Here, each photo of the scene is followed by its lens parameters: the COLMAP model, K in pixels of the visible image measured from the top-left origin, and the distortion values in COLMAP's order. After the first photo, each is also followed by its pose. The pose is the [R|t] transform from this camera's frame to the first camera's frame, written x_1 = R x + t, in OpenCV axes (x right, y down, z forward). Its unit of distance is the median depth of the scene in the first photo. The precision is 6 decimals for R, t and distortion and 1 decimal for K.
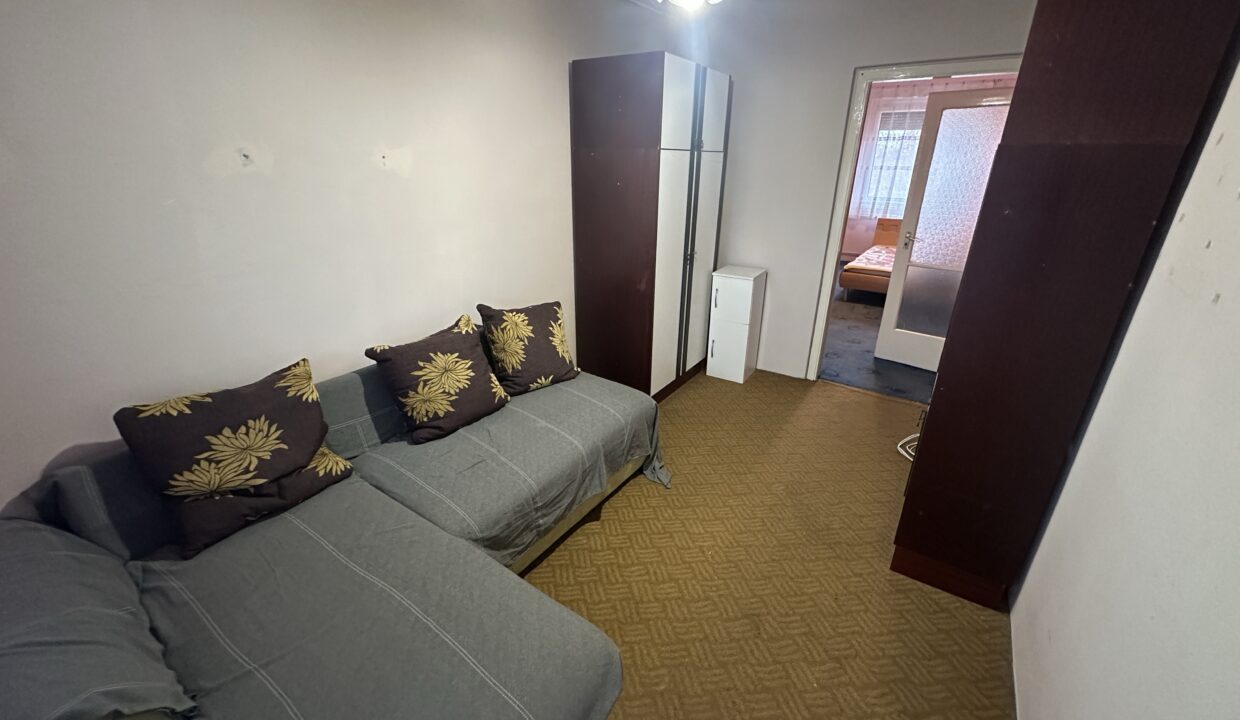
lens RADIAL K [[486.3, 0, 620.0], [0, 486.3, 360.0], [0, 0, 1]] dist [-0.000154, -0.000029]
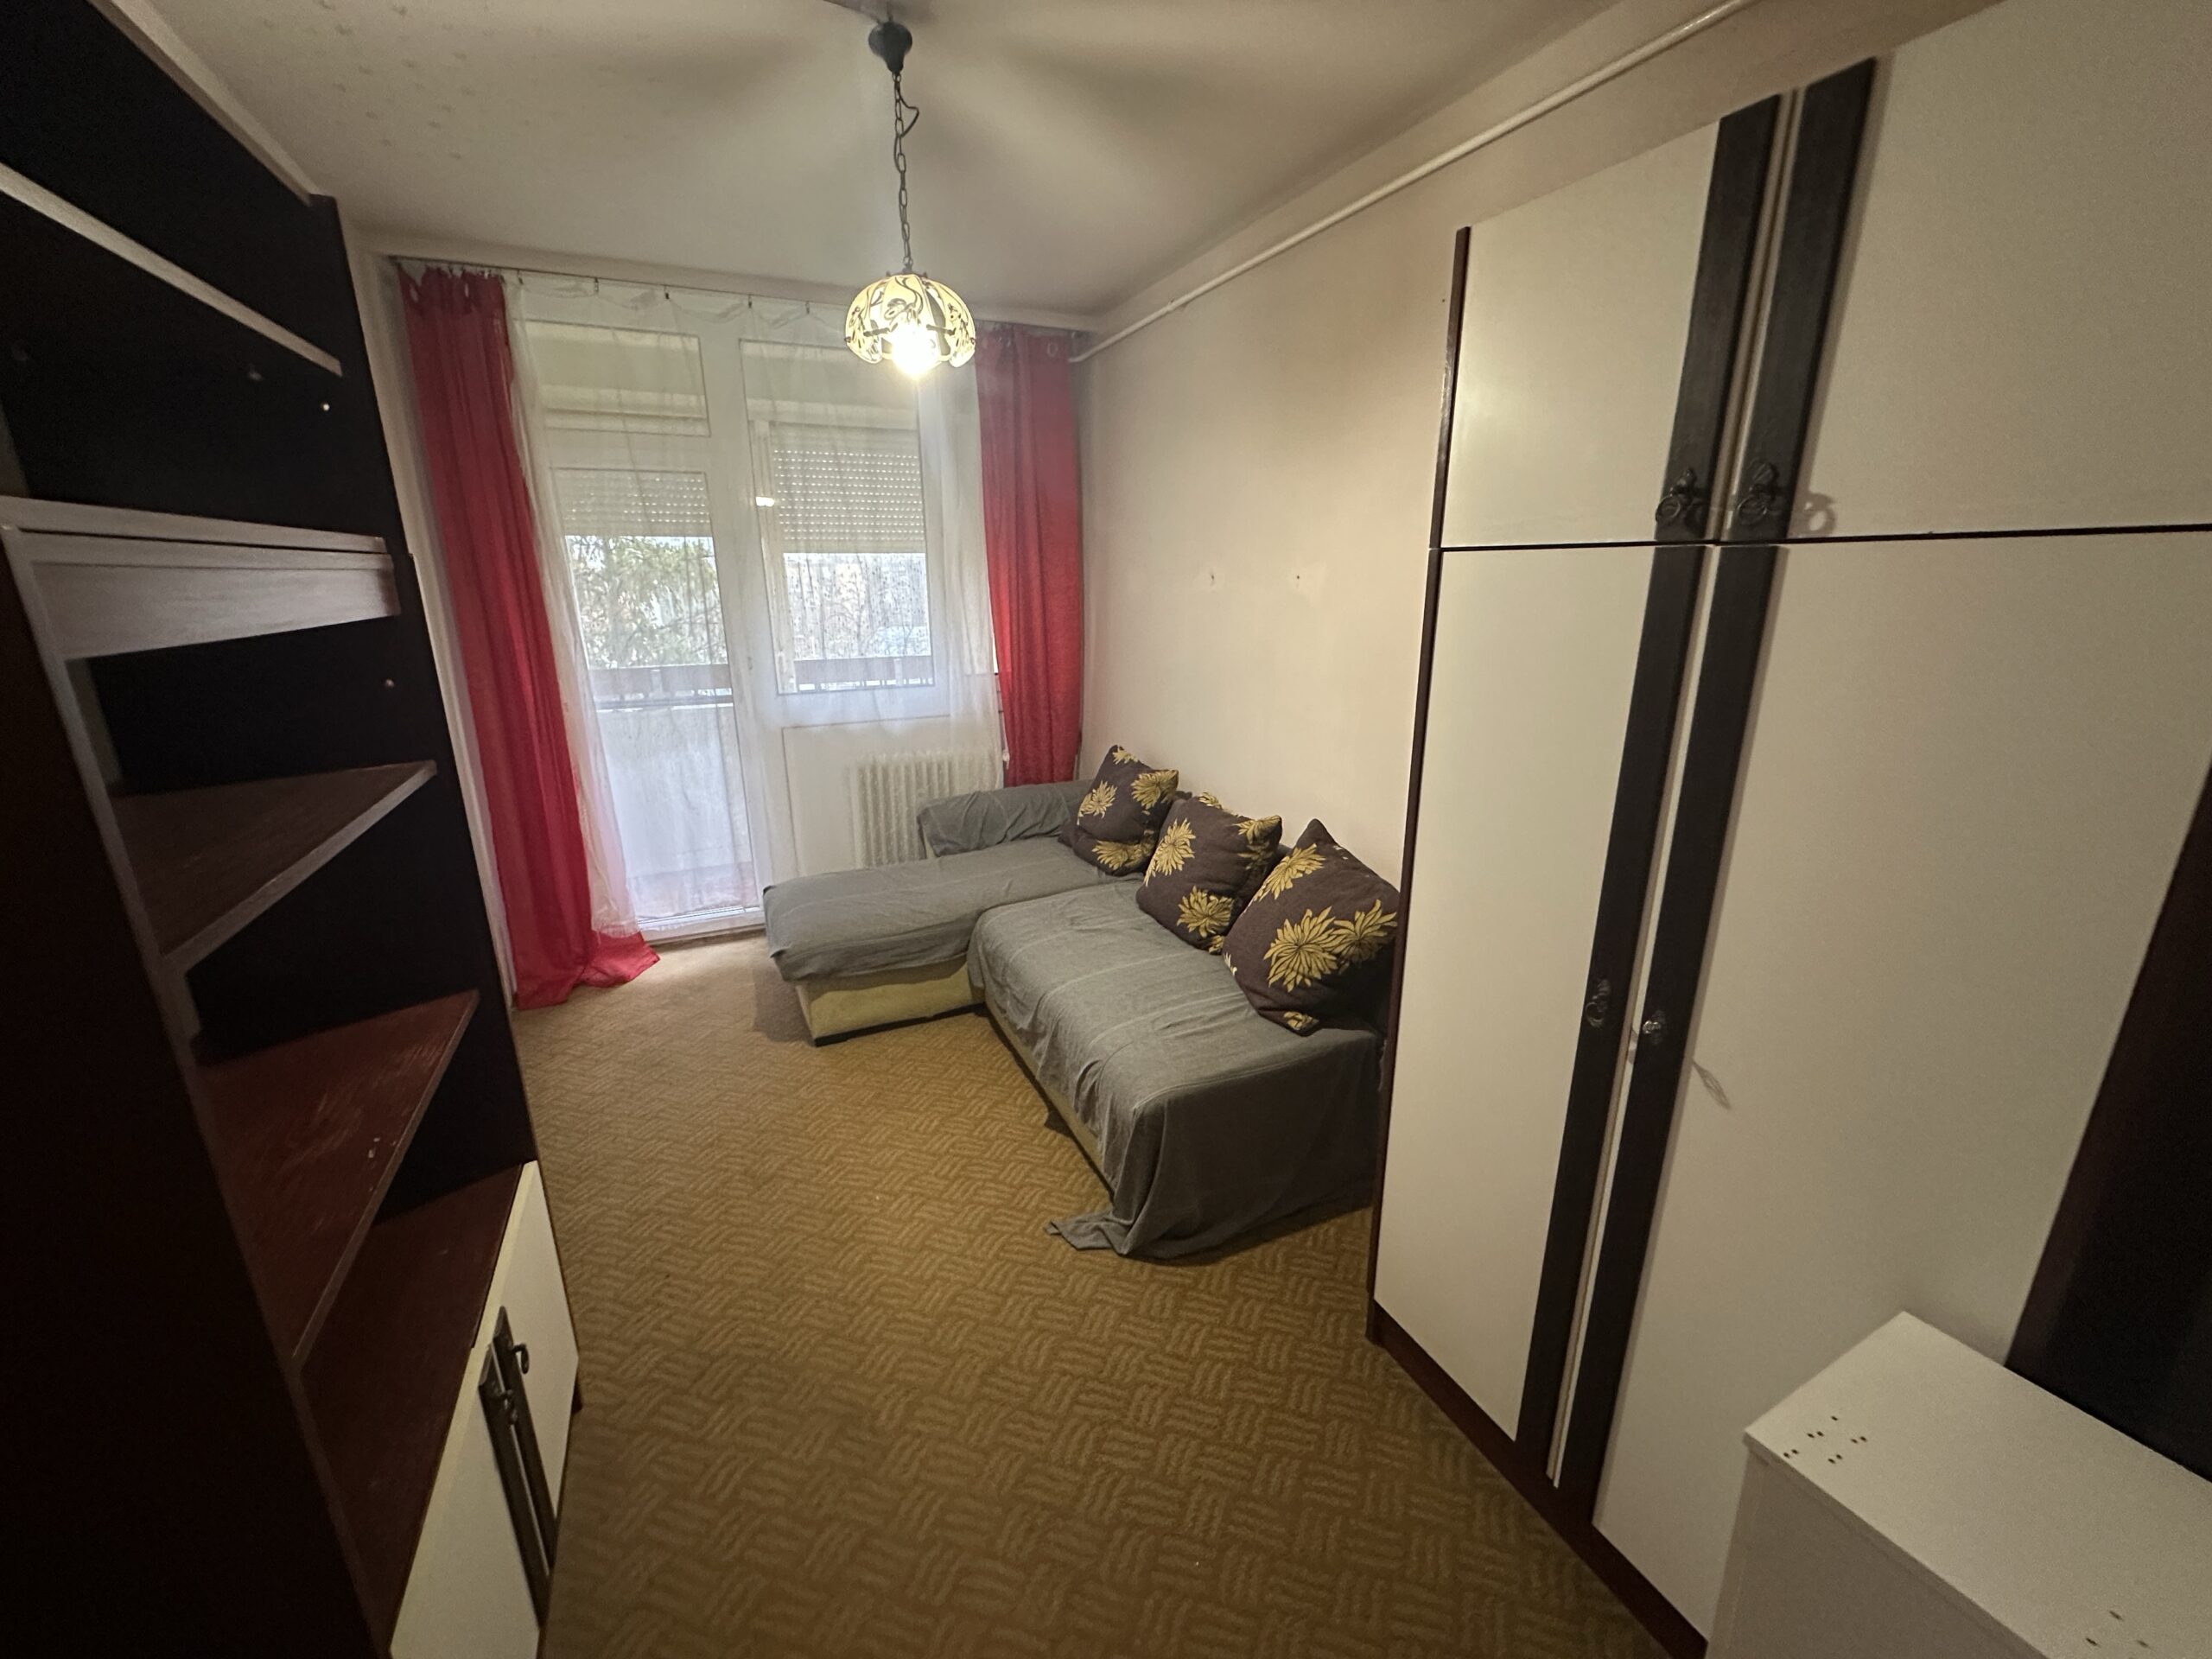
lens RADIAL K [[885.1, 0, 1106.0], [0, 885.1, 829.5], [0, 0, 1]] dist [-0.001569, -0.000102]
pose [[-0.513189, 0.241844, -0.823498, 0.822269], [-0.315952, 0.838869, 0.443253, -0.567565], [0.798005, 0.487658, -0.354088, 1.357433]]
